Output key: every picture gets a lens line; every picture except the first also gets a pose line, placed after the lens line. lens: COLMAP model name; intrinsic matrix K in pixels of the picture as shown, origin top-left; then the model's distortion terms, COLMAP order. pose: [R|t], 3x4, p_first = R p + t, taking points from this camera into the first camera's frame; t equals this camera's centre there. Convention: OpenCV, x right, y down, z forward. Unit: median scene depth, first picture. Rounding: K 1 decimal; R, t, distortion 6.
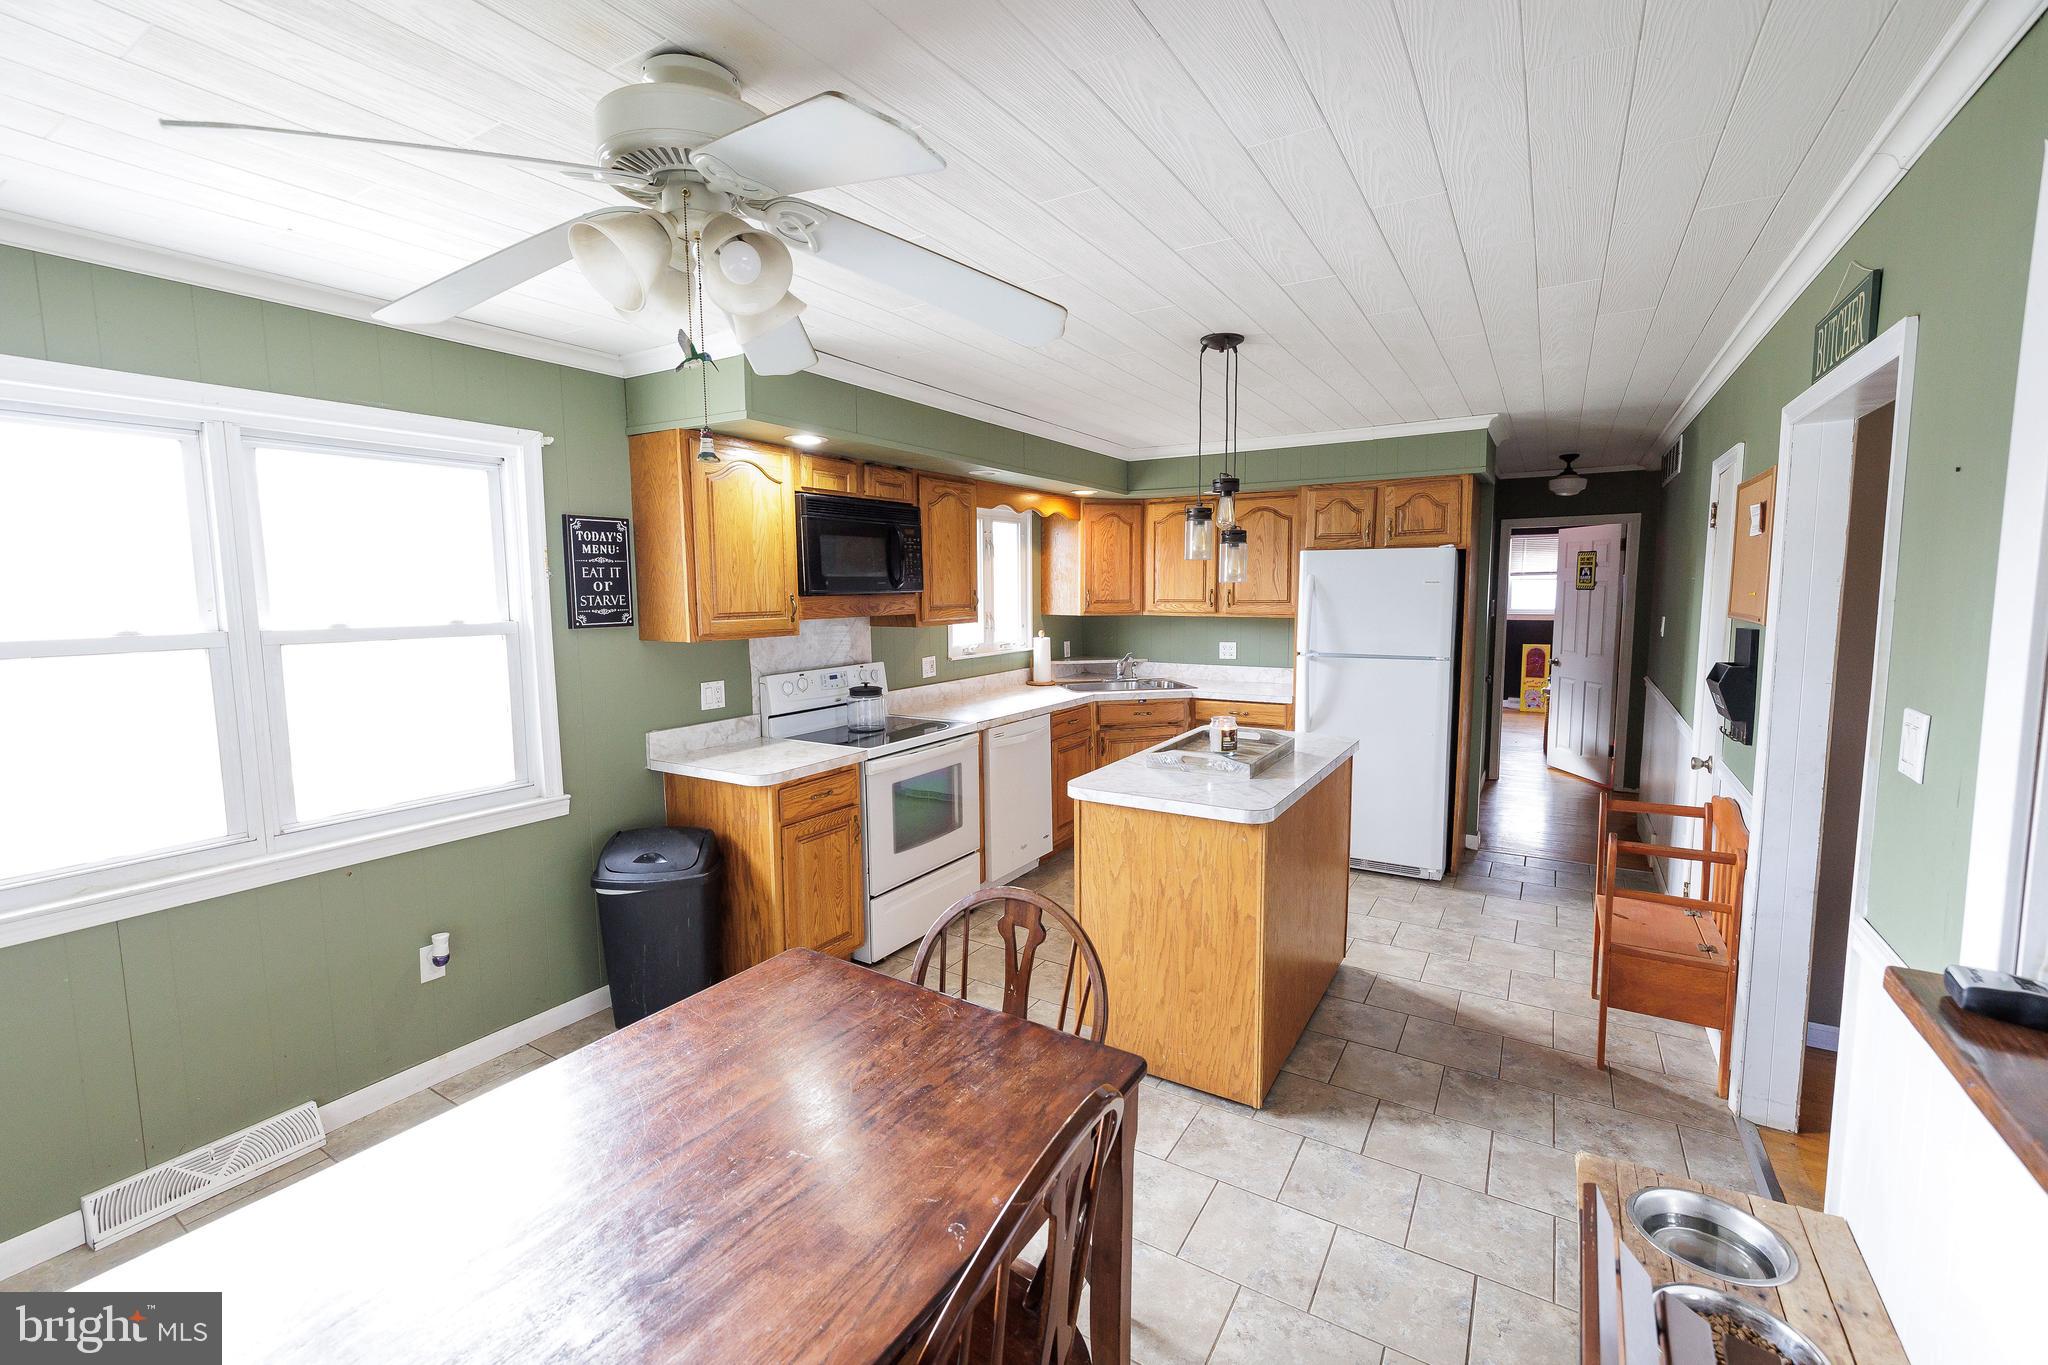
lens RADIAL K [[861.1, 0, 1017.4], [0, 861.1, 674.4], [0, 0, 1]] dist [0.000920, 0.000051]
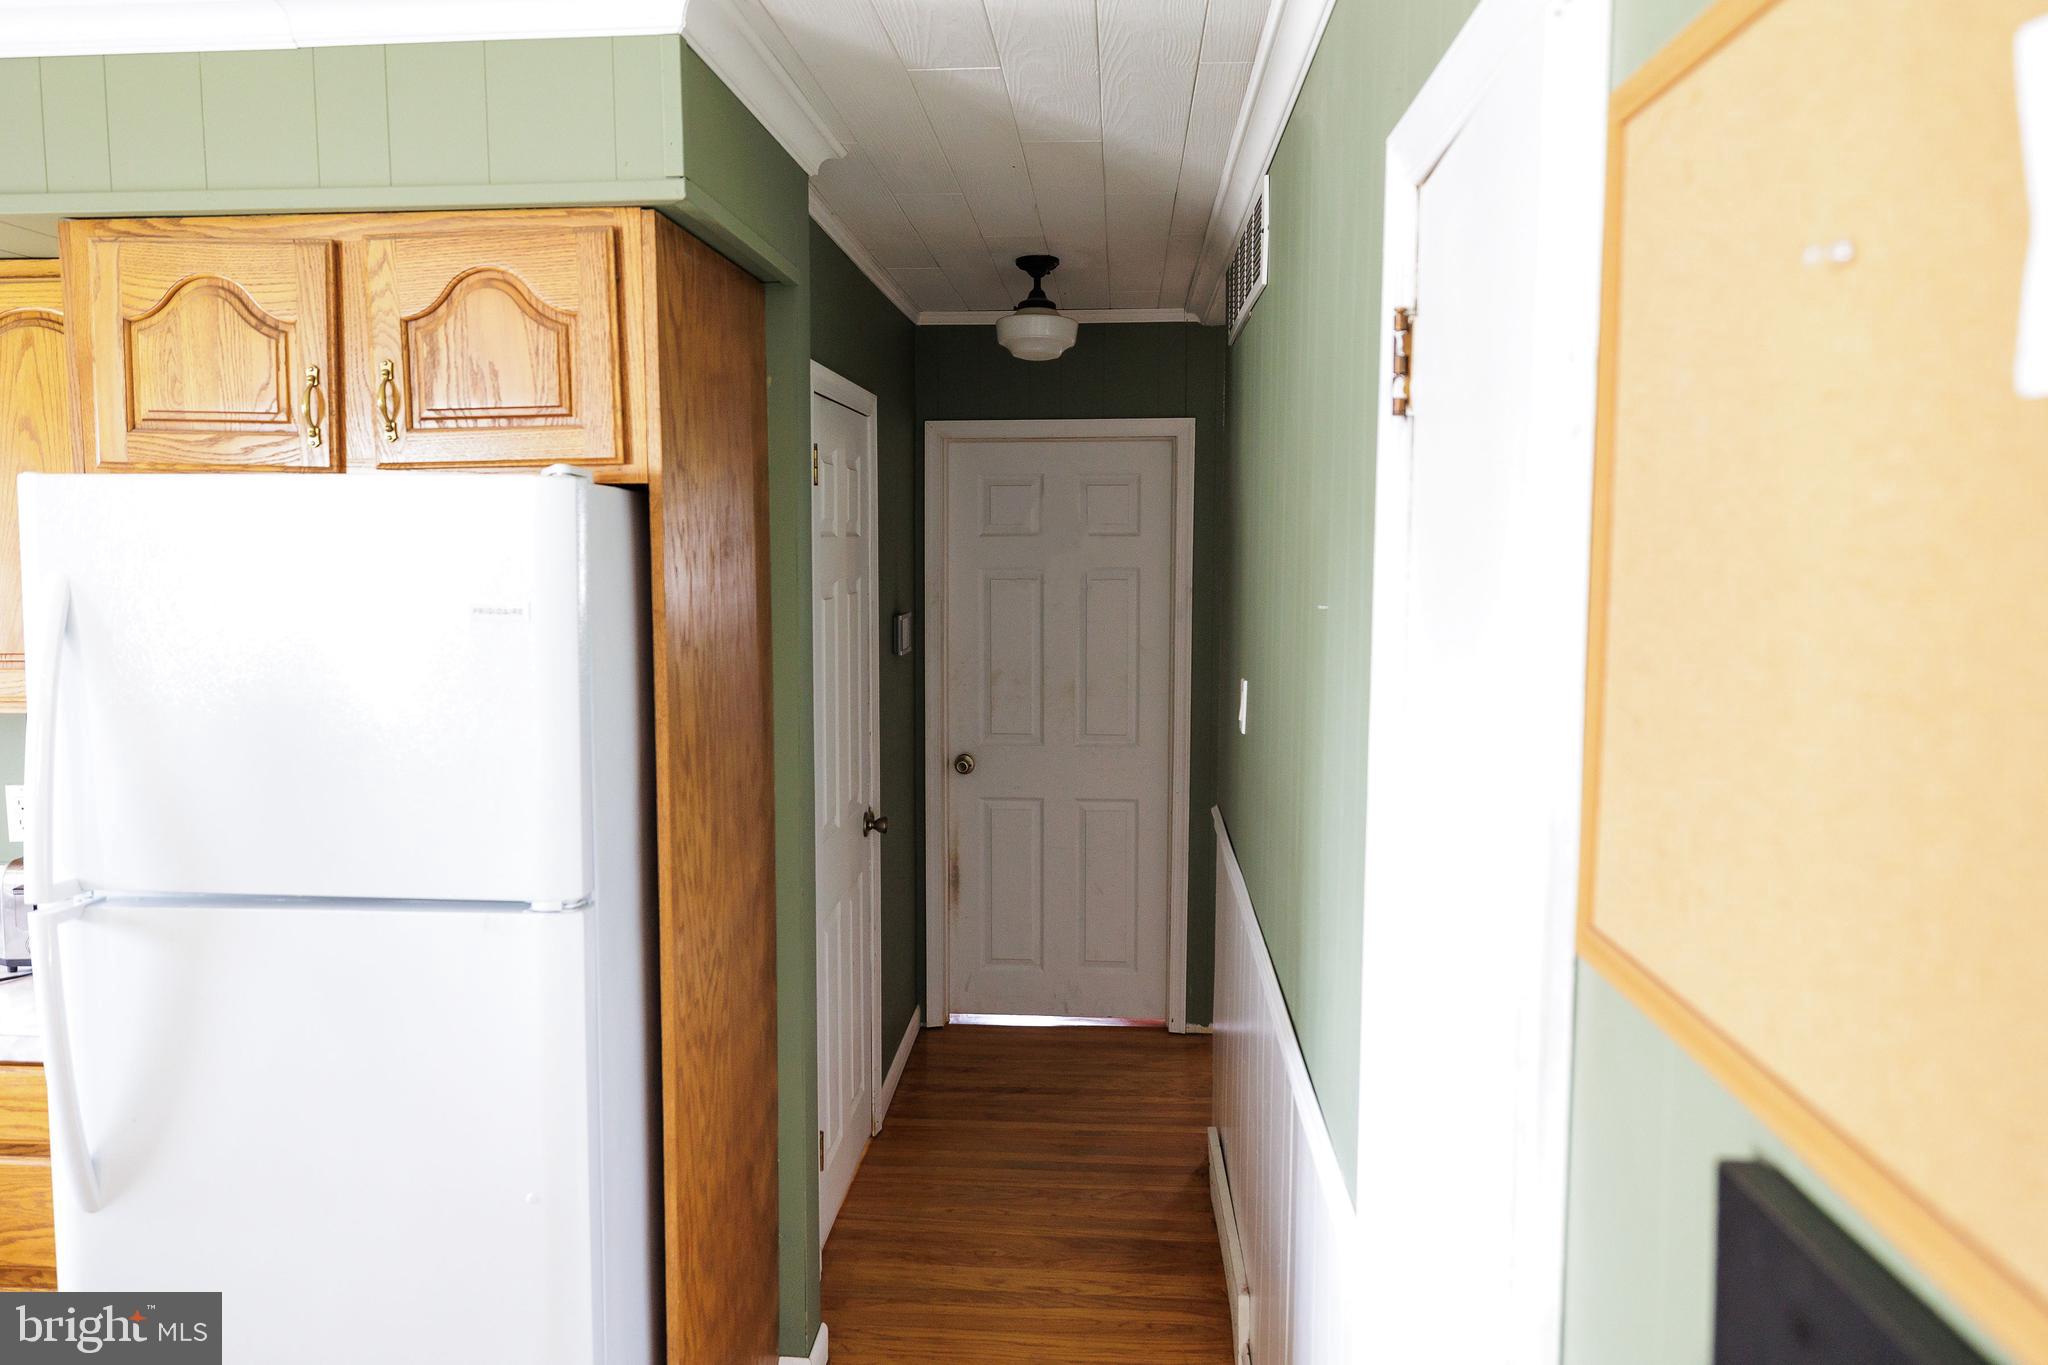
lens RADIAL K [[1414.7, 0, 1020.8], [0, 1414.7, 684.6], [0, 0, 1]] dist [-0.000458, -0.000122]
pose [[0.885058, -0.036397, 0.464056, 0.461729], [0.037757, 0.999267, 0.006364, -0.089908], [-0.463947, 0.011889, 0.885783, 0.610219]]
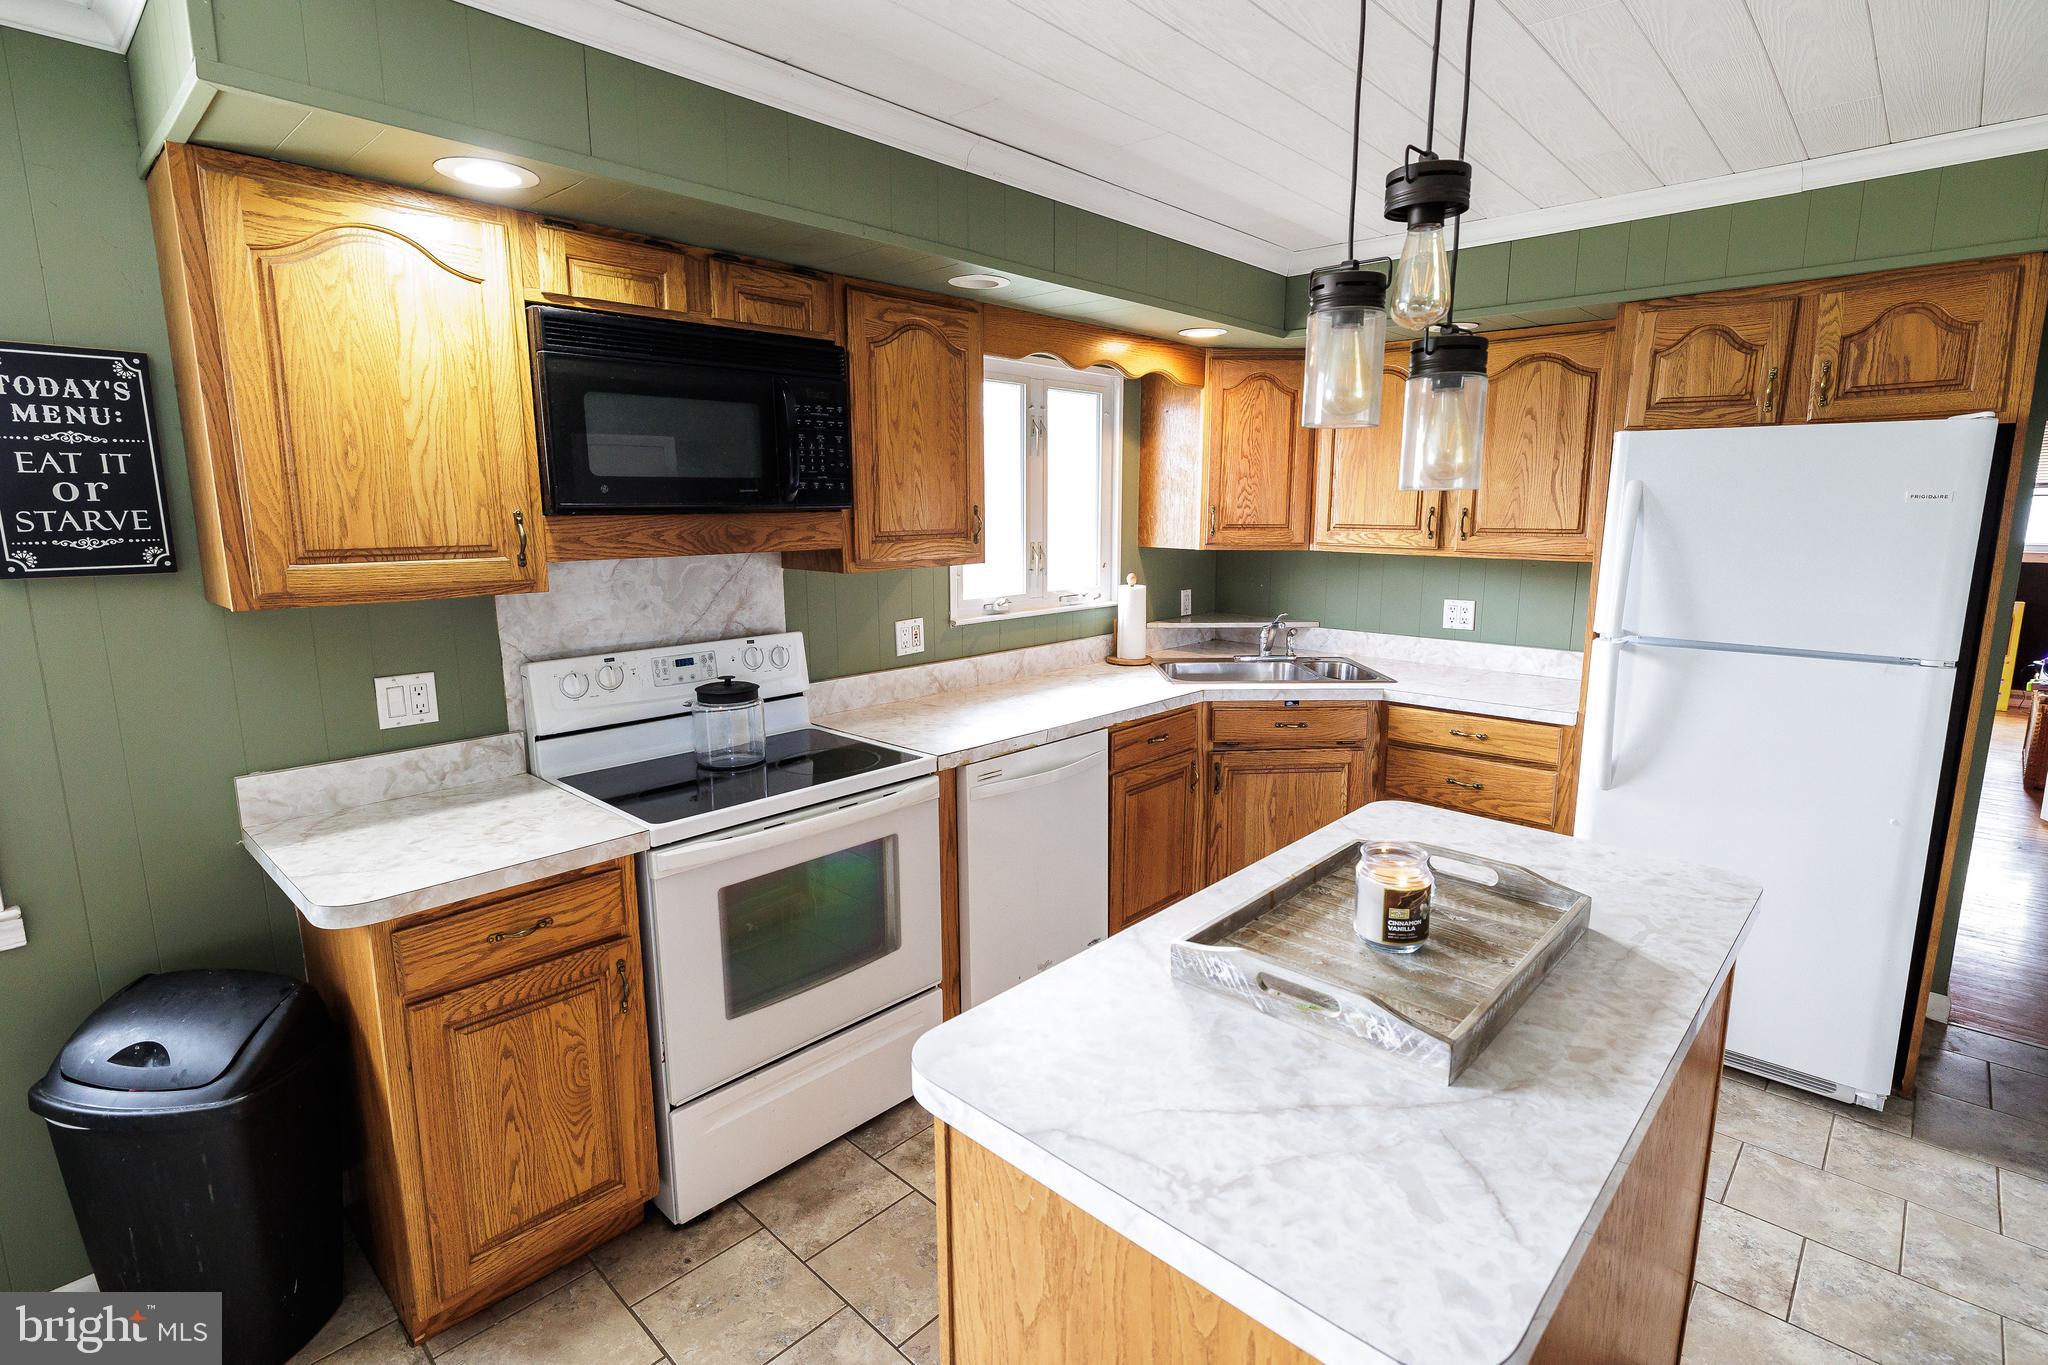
lens RADIAL K [[992.3, 0, 1023.9], [0, 992.3, 675.6], [0, 0, 1]] dist [-0.001092, -0.000417]
pose [[0.981673, 0.039940, -0.186339, 0.121082], [-0.026334, 0.996841, 0.074929, -0.042291], [0.188743, -0.068649, 0.979624, 0.420920]]
